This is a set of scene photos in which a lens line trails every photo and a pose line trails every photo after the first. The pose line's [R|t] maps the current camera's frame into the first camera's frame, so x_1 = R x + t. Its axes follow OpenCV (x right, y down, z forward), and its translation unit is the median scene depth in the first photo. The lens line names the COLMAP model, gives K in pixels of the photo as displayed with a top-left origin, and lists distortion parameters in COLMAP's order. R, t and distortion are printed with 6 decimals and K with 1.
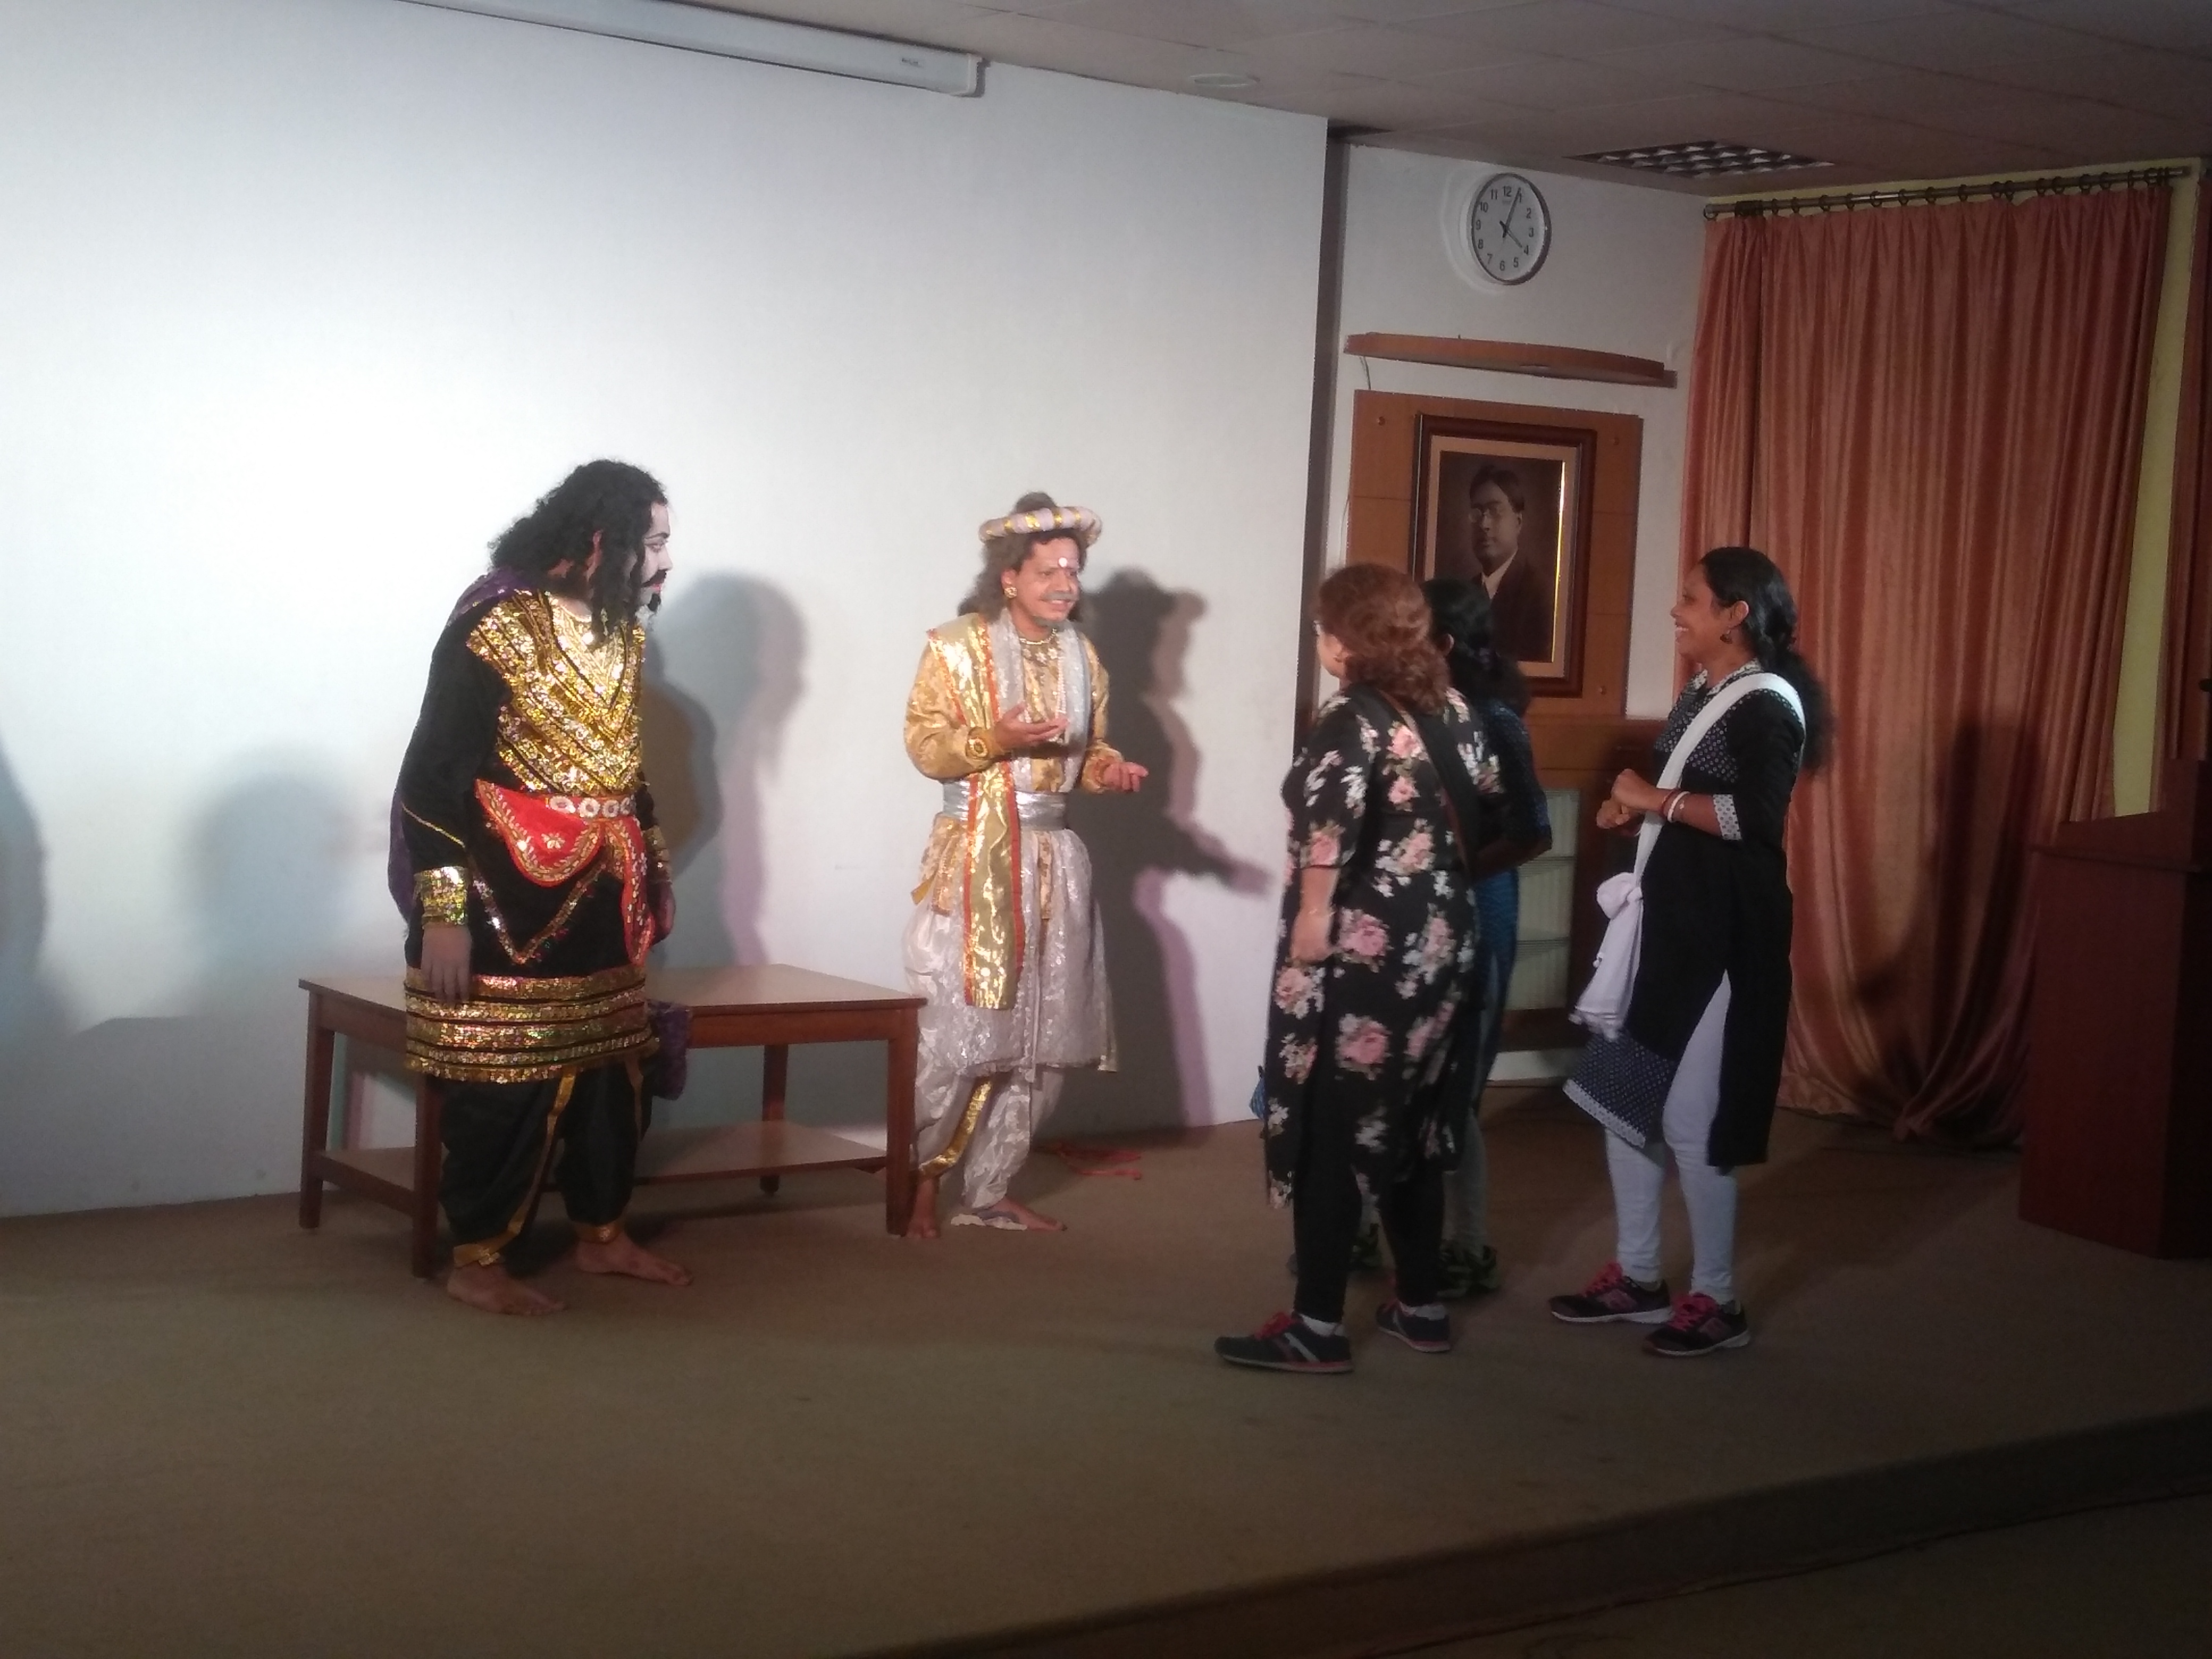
lens RADIAL K [[3367.3, 0, 1058.9], [0, 3367.3, 832.7], [0, 0, 1]] dist [0.159349, -0.543996]
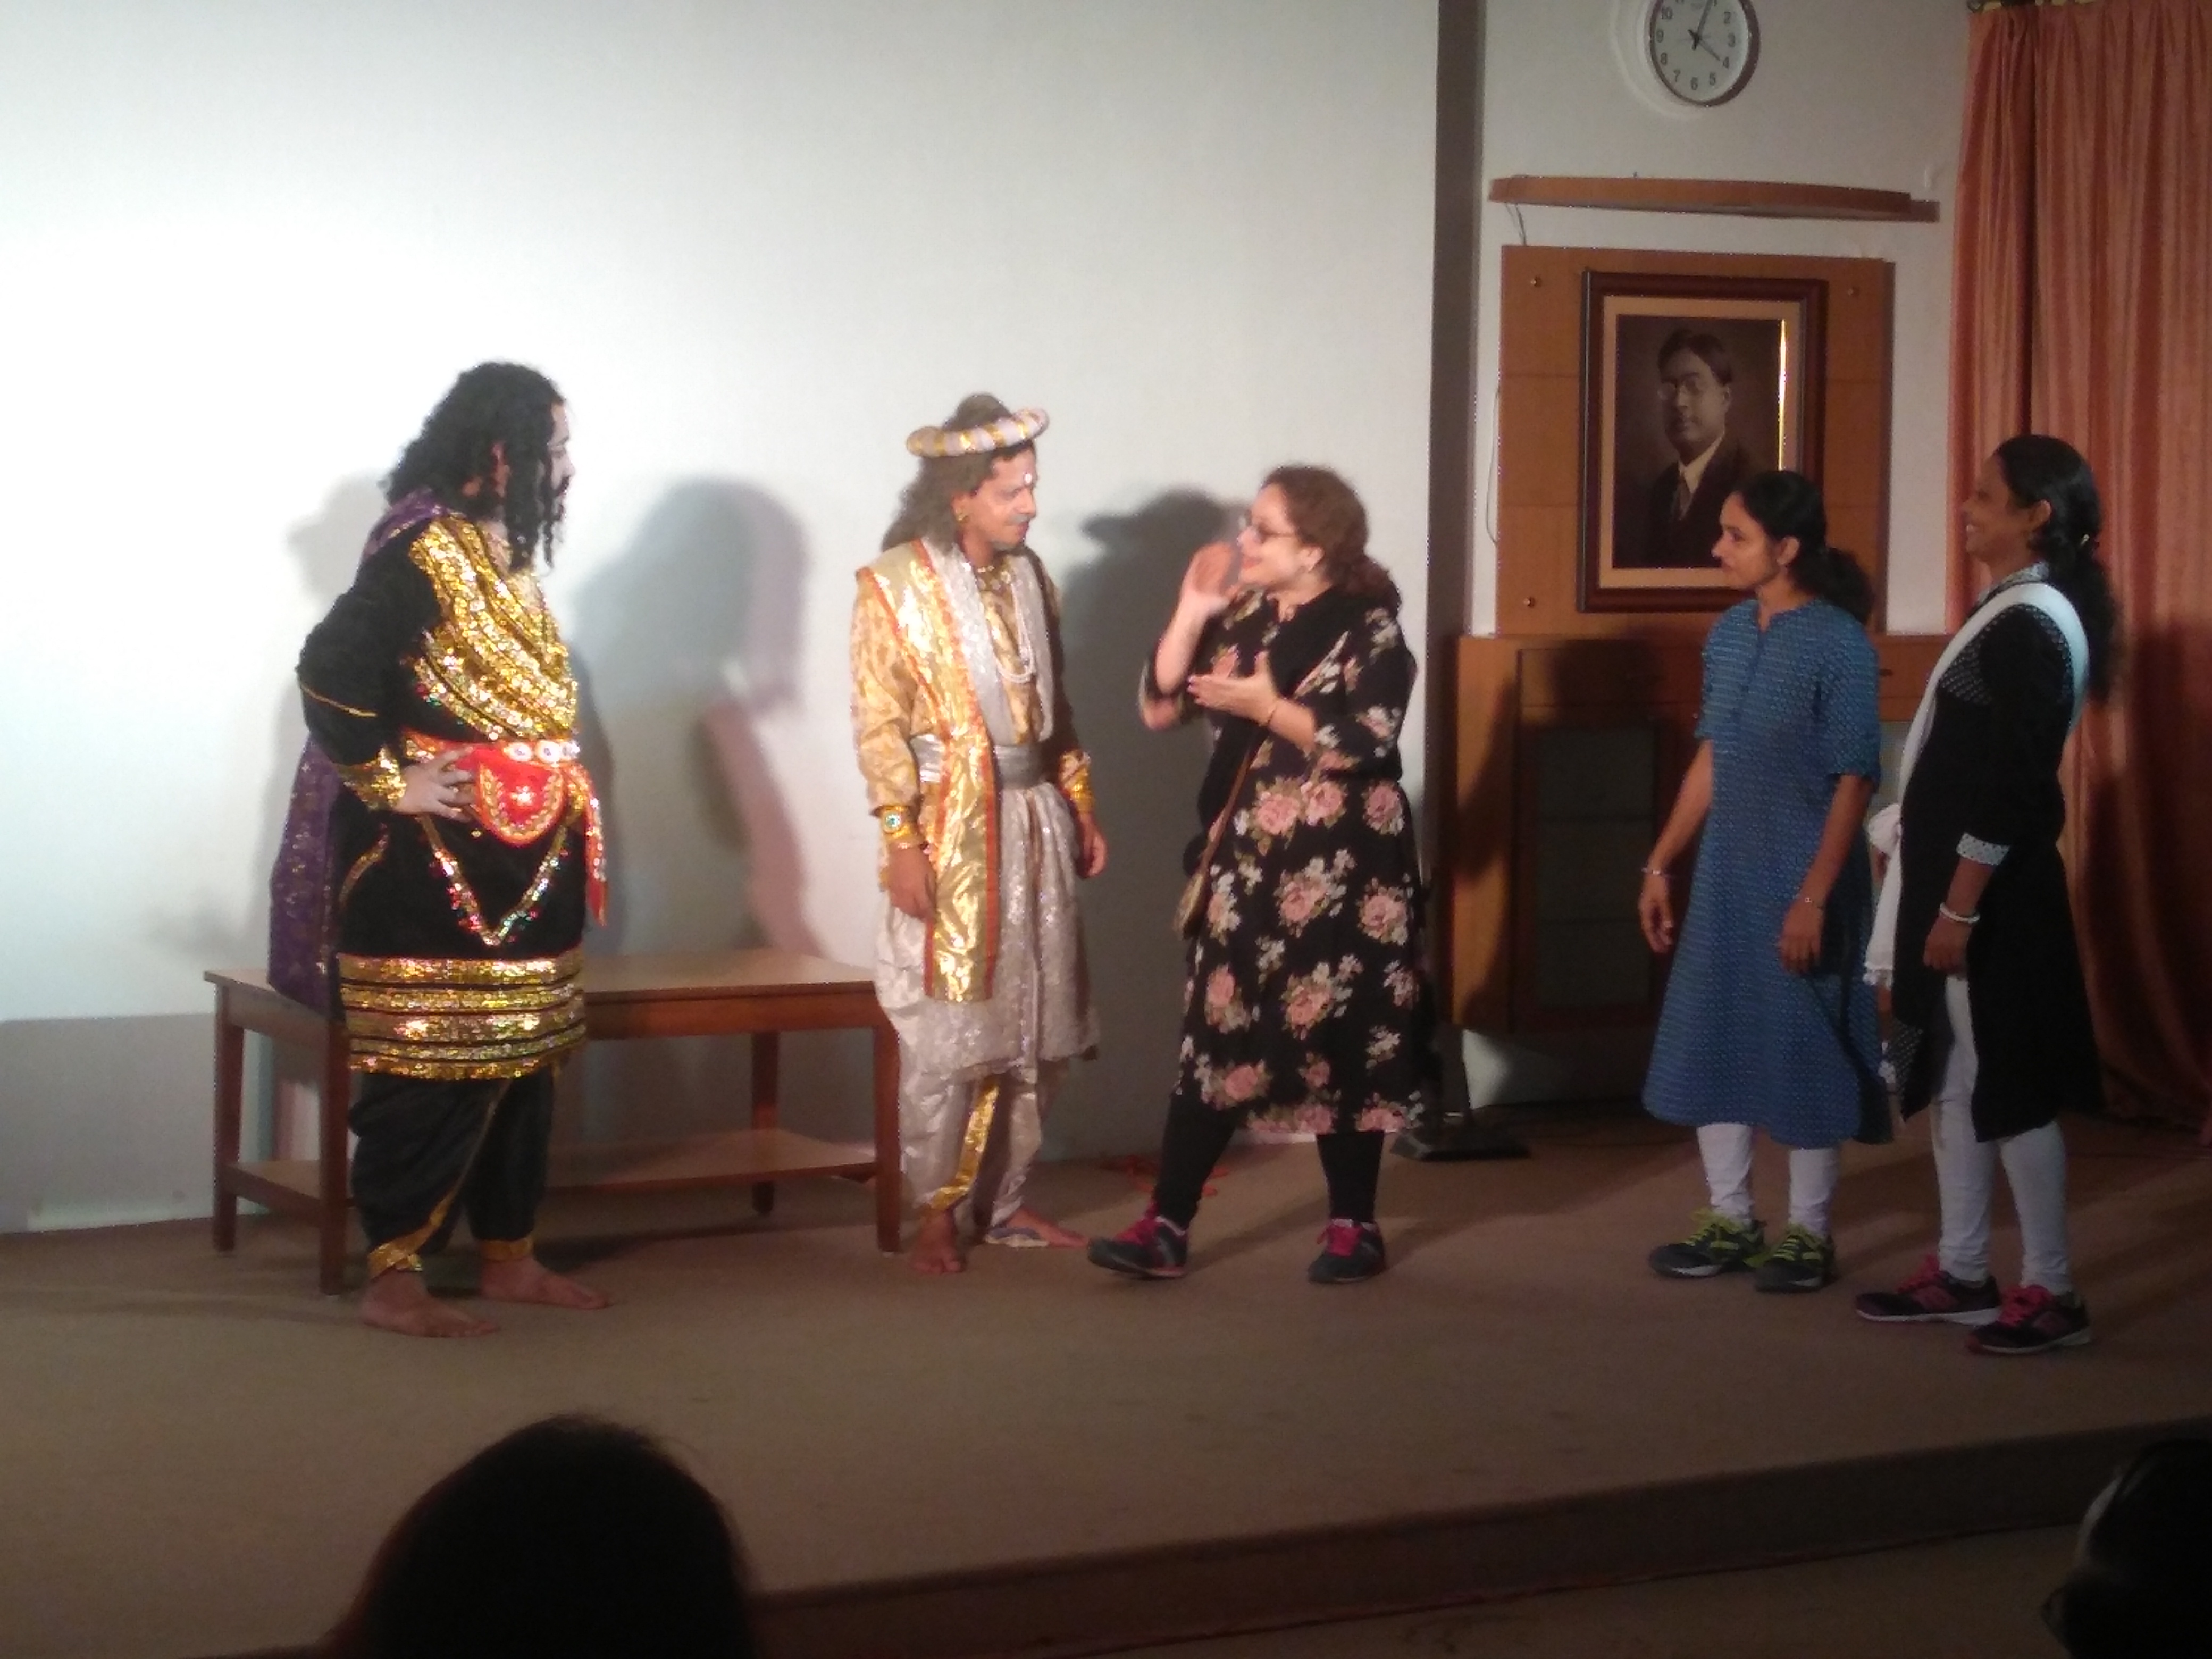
lens RADIAL K [[4936.0, 0, 1075.5], [0, 4936.0, 879.3], [0, 0, 1]] dist [0.046135, 0.459434]
pose [[0.993487, -0.027348, -0.110615, 0.110217], [0.028273, 0.999577, 0.006797, 0.011547], [0.110383, -0.009880, 0.993840, -0.201886]]
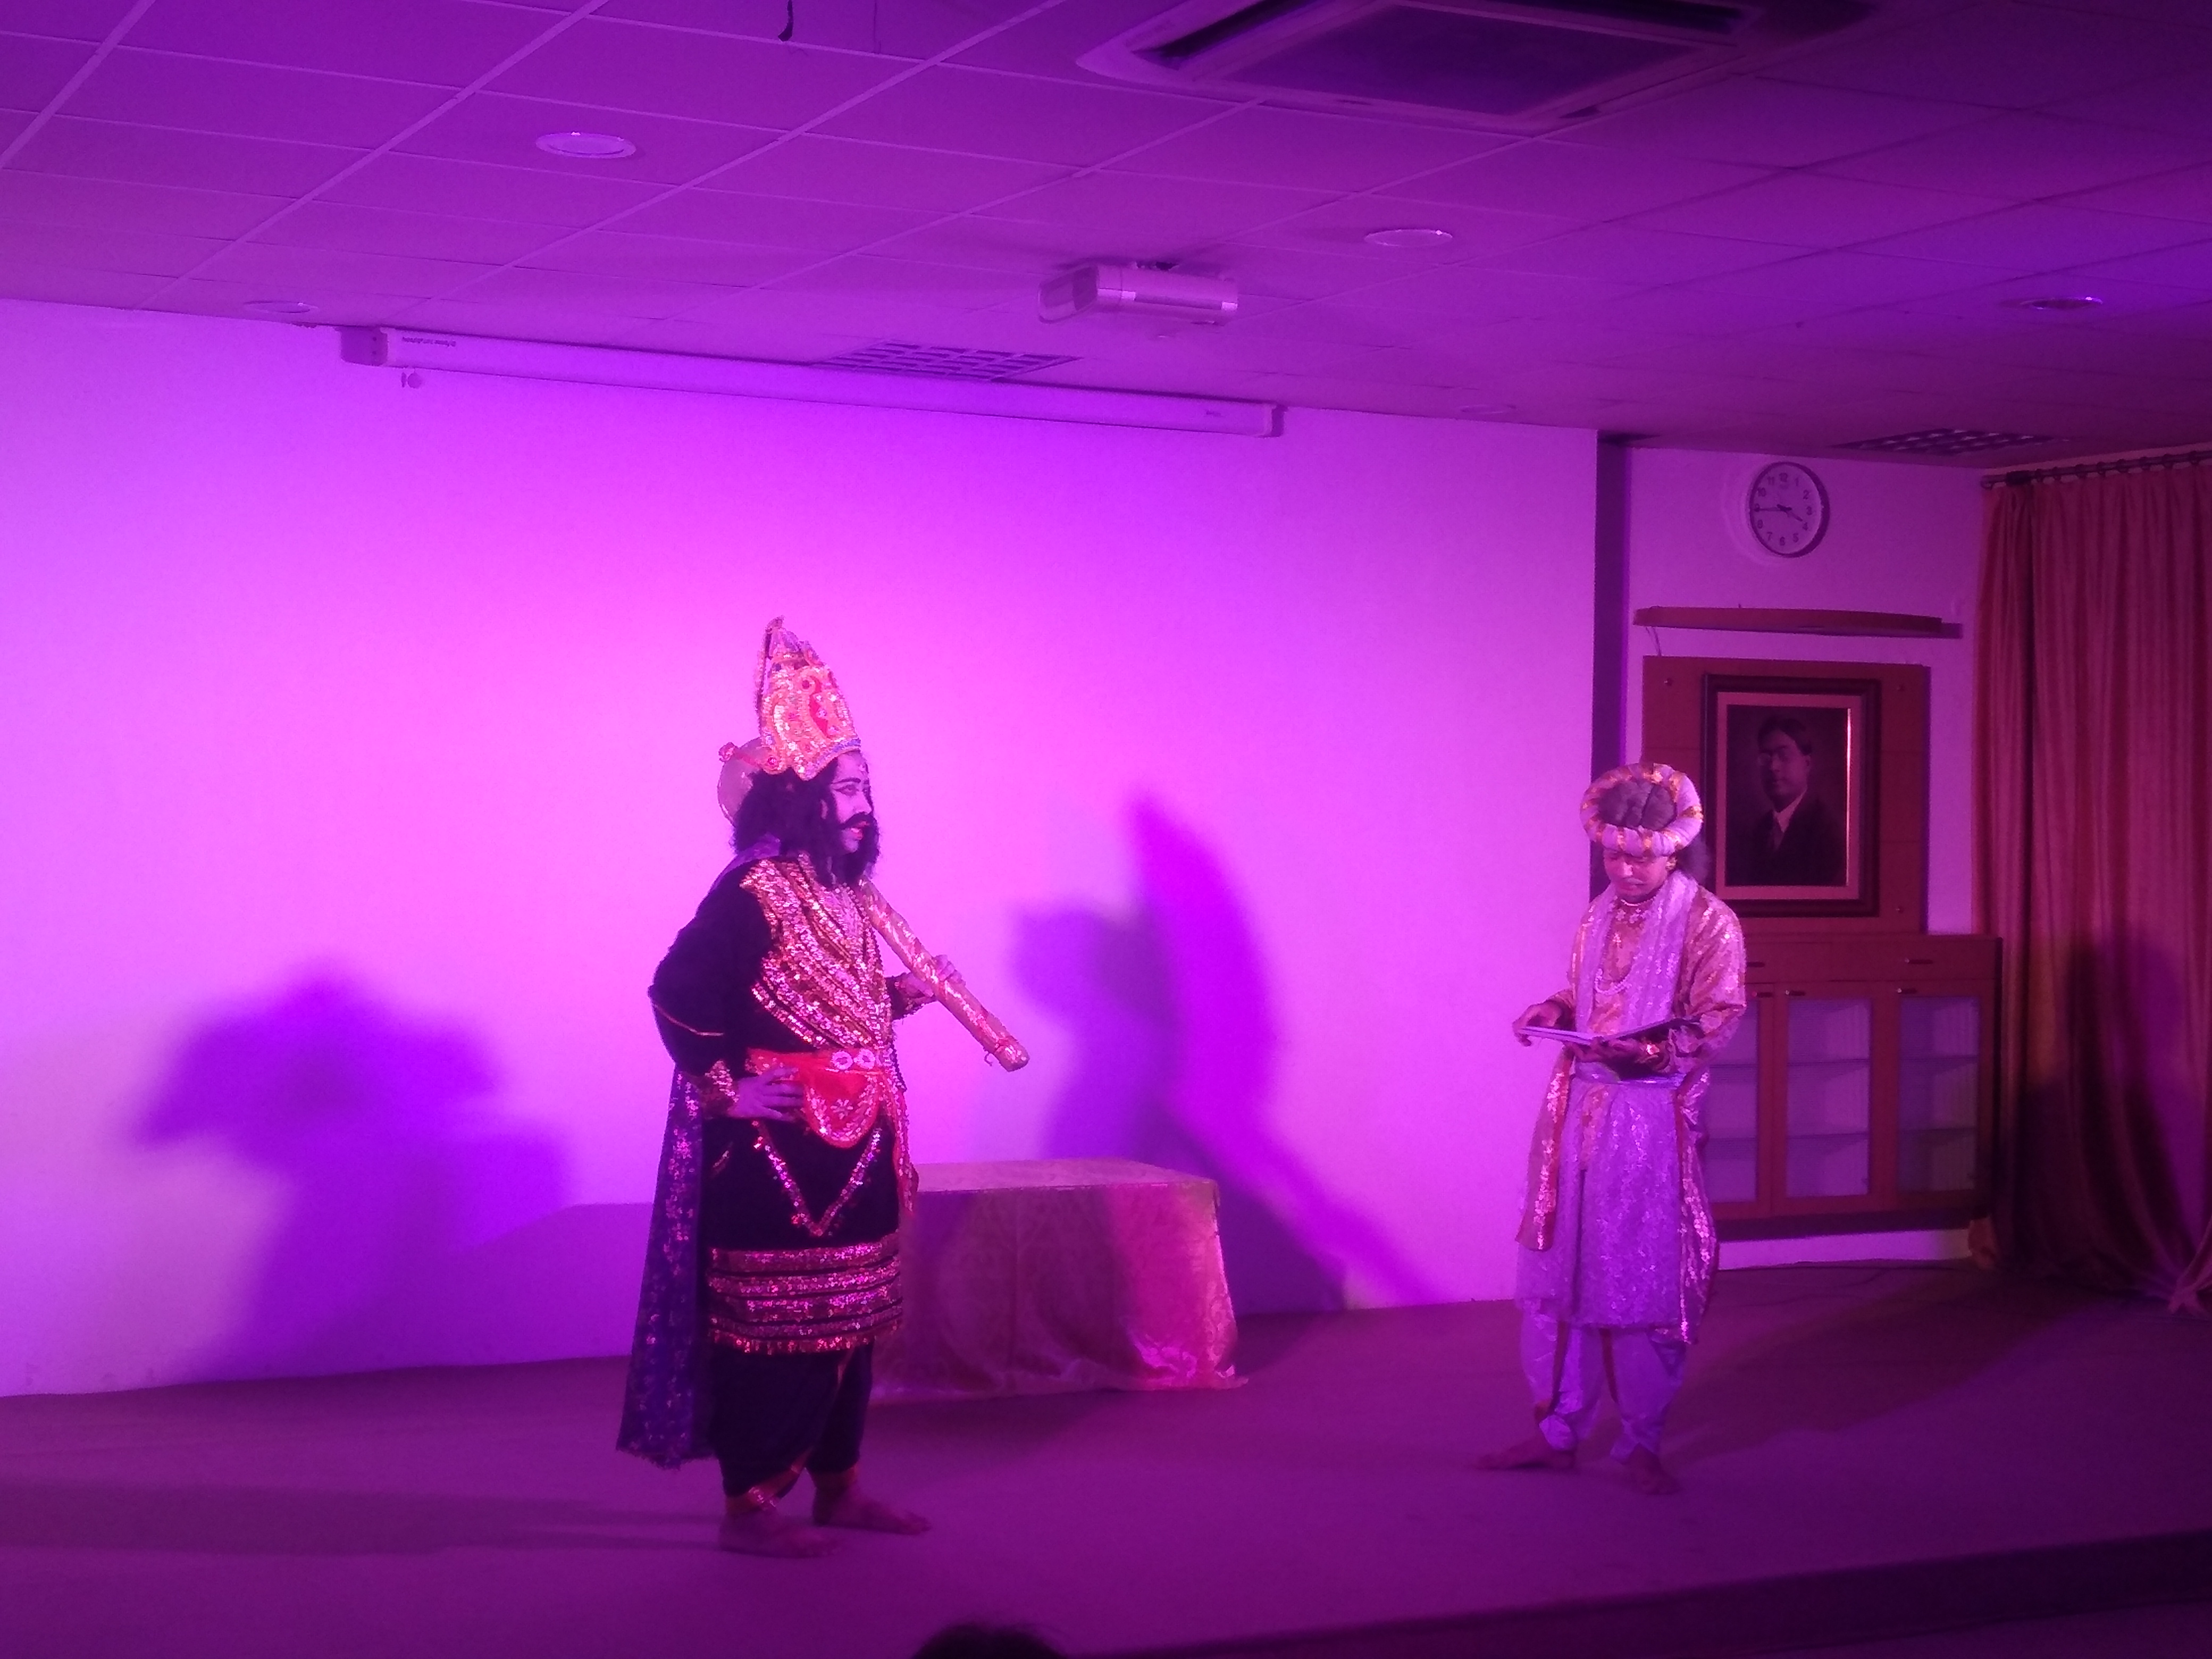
lens RADIAL K [[3334.2, 0, 1106.0], [0, 3334.2, 829.5], [0, 0, 1]] dist [0.149911, -0.274817]
pose [[0.981827, -0.034832, -0.186555, 0.115492], [0.021937, 0.997253, -0.070746, 0.004608], [0.188507, 0.065367, 0.979894, -0.146599]]
